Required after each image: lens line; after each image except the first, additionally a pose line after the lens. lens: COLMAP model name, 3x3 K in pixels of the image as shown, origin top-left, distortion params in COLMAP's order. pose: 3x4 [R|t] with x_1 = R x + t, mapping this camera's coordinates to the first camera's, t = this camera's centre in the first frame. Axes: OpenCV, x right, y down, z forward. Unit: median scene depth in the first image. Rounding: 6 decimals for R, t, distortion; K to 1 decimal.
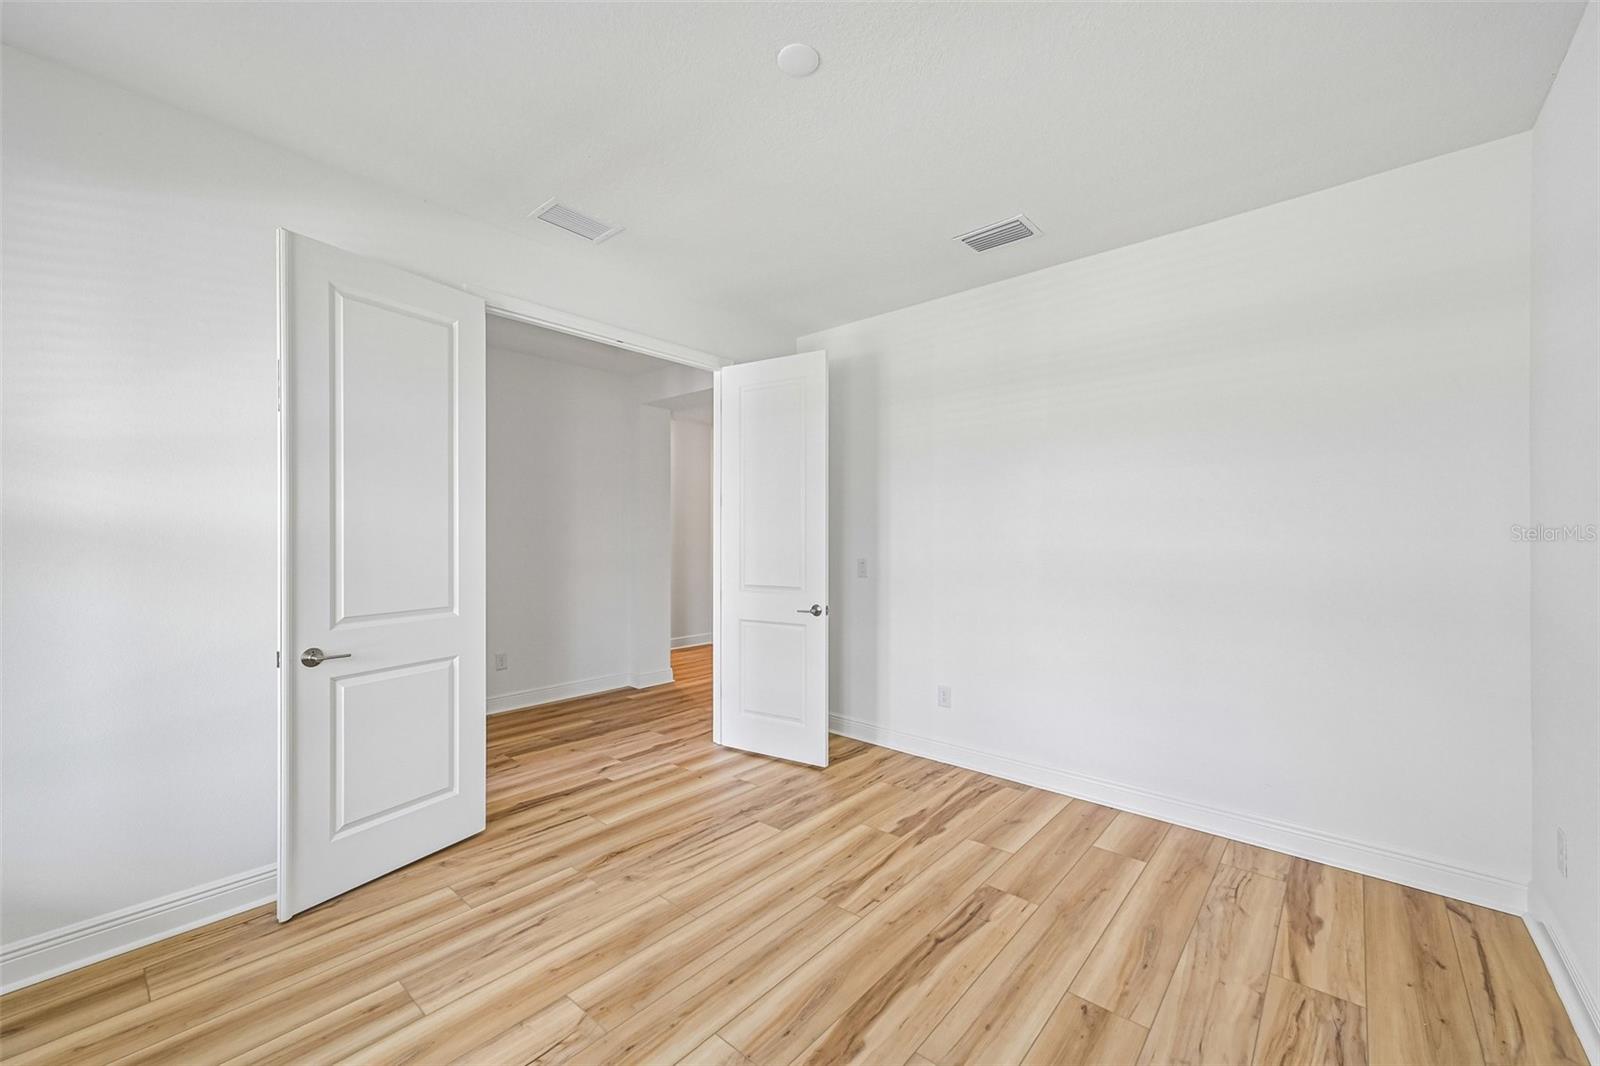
lens RADIAL K [[632.3, 0, 802.7], [0, 632.3, 533.1], [0, 0, 1]] dist [0.011073, 0.000455]
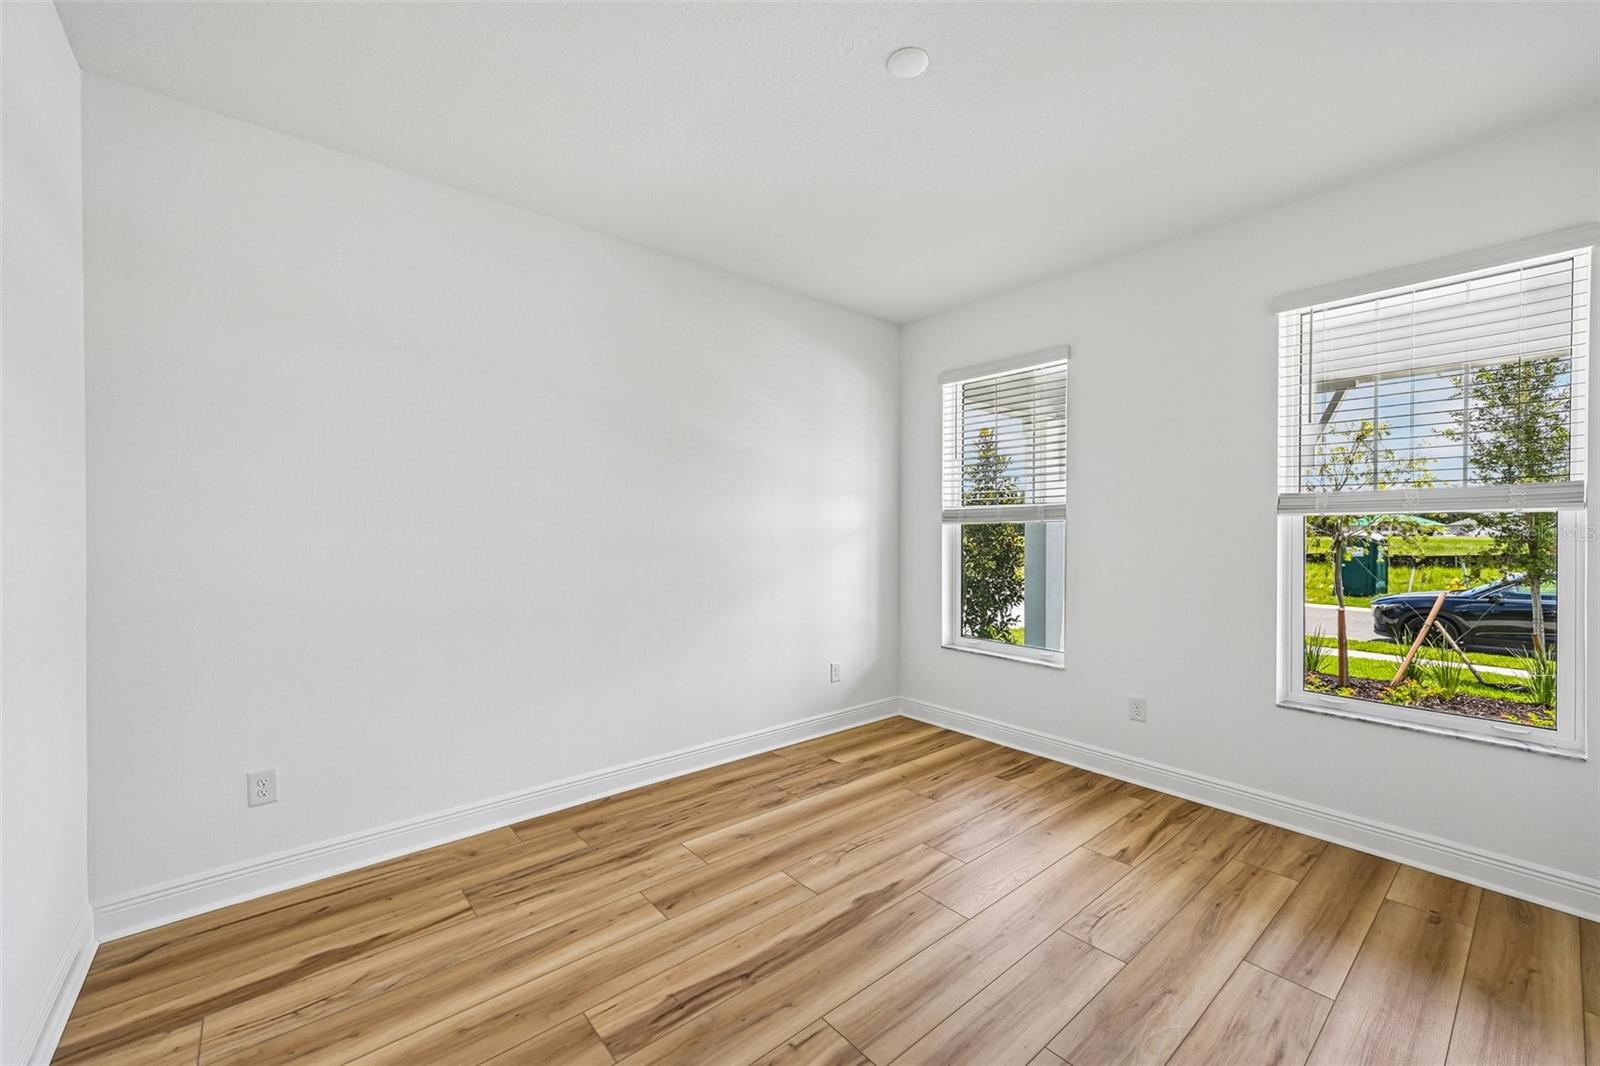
lens RADIAL K [[632.3, 0, 802.7], [0, 632.3, 533.1], [0, 0, 1]] dist [0.011073, 0.000455]
pose [[-0.988720, -0.001844, 0.149765, 0.001547], [-0.001959, 0.999998, -0.000616, 0.015178], [-0.149764, -0.000903, -0.988721, 1.865511]]
